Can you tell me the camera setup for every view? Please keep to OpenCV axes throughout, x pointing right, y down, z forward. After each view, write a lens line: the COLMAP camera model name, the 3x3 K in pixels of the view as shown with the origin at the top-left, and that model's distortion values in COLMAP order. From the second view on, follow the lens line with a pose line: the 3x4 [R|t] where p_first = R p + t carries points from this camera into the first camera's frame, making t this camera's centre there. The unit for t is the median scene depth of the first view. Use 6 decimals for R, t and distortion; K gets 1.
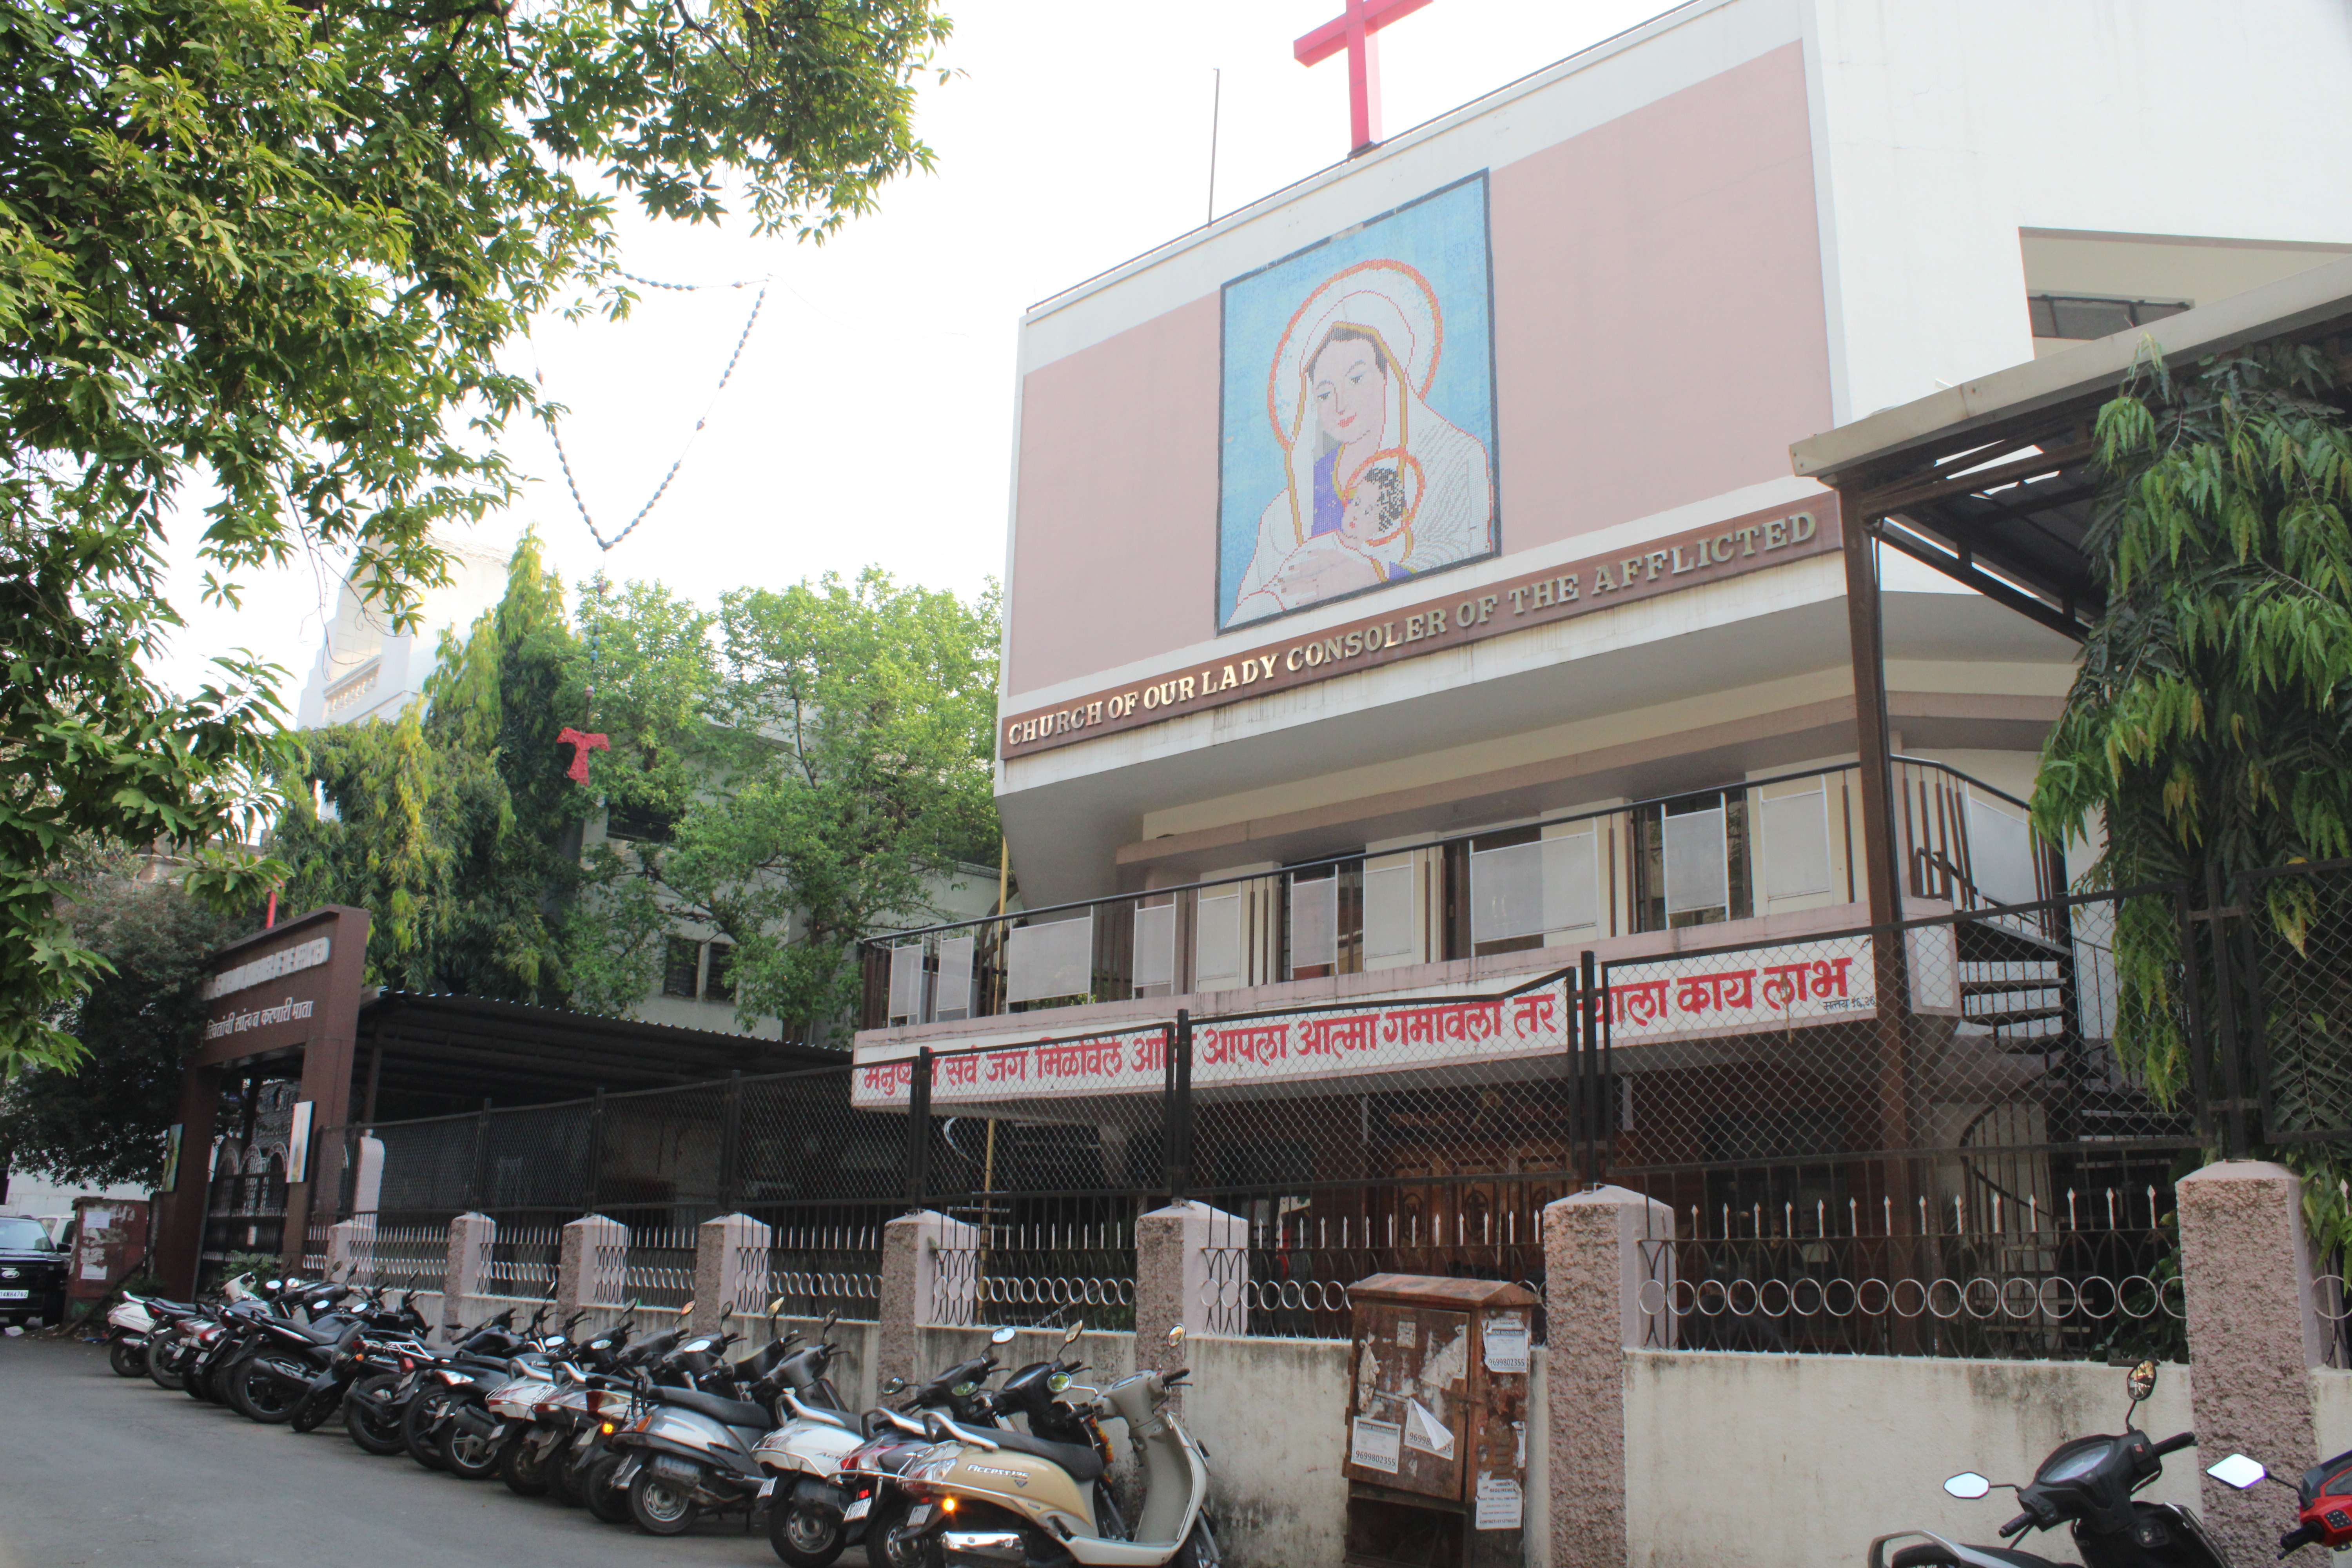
lens RADIAL K [[1911.7, 0, 1176.0], [0, 1911.7, 784.0], [0, 0, 1]] dist [-0.153079, 0.131815]
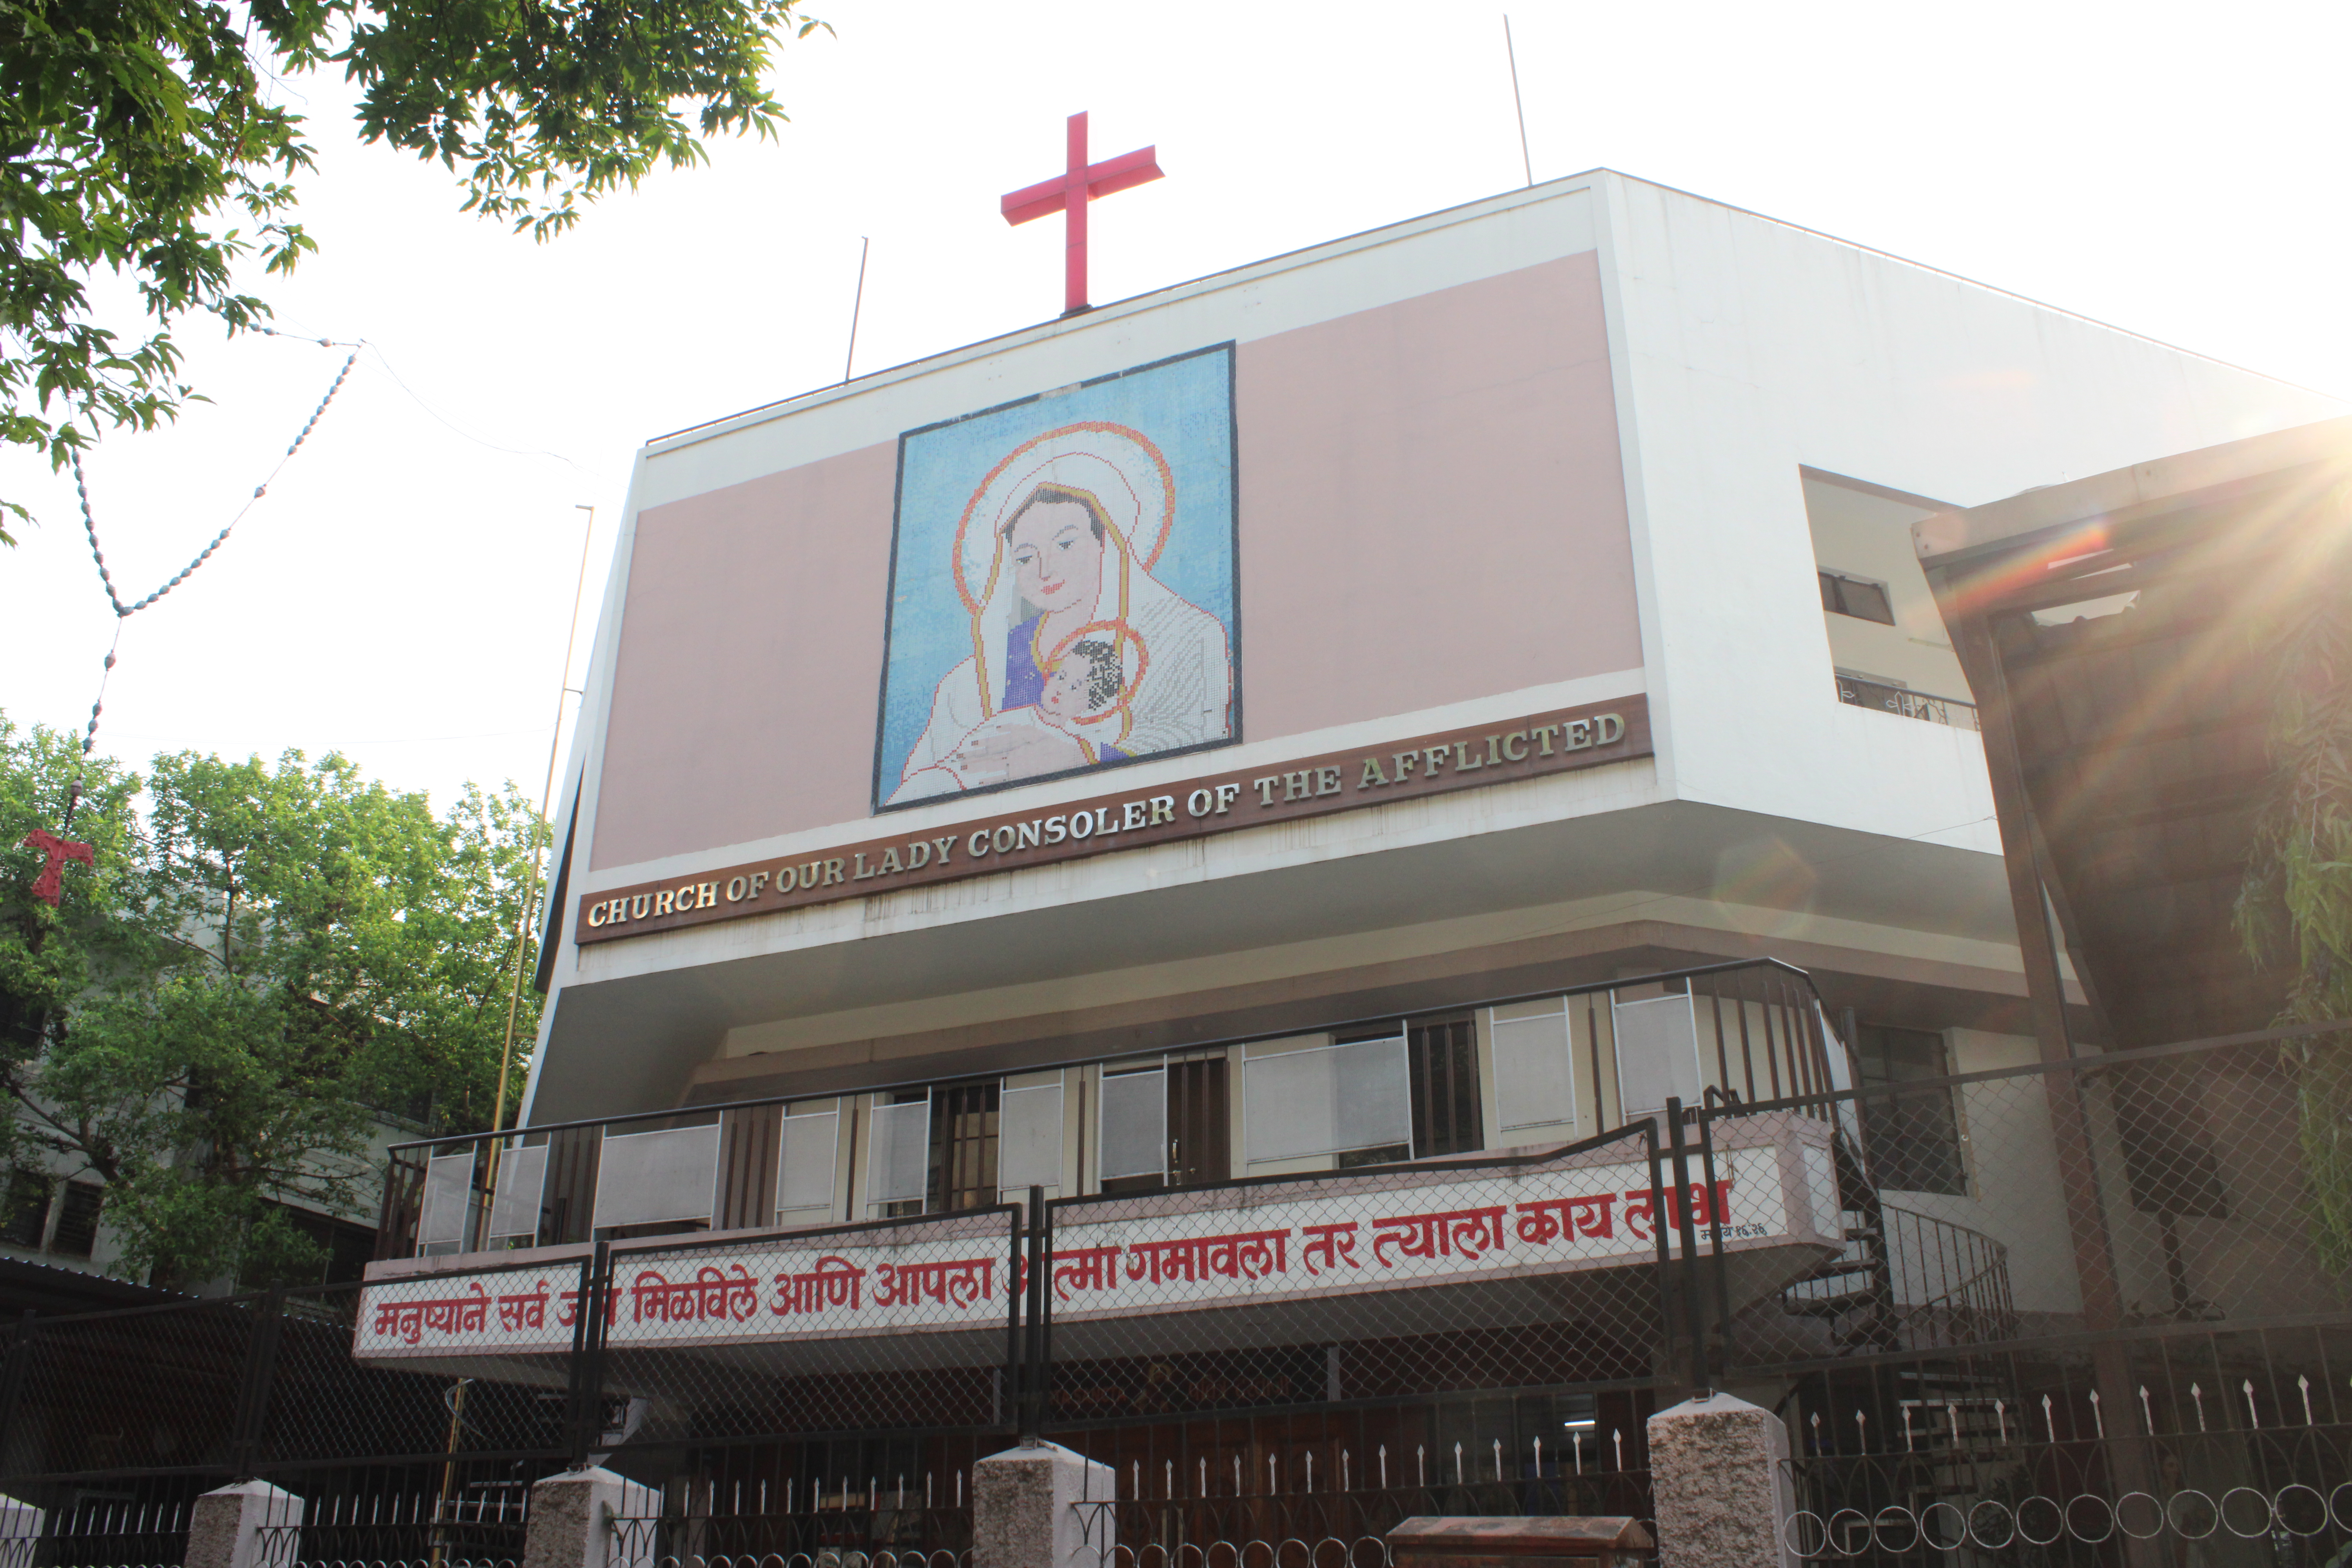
lens RADIAL K [[1940.3, 0, 1176.0], [0, 1940.3, 784.0], [0, 0, 1]] dist [-0.165039, 0.143195]
pose [[0.944342, 0.118718, 0.306796, -0.130000], [-0.065118, 0.981617, -0.179410, 0.061655], [-0.322455, 0.149446, 0.934713, 0.154524]]
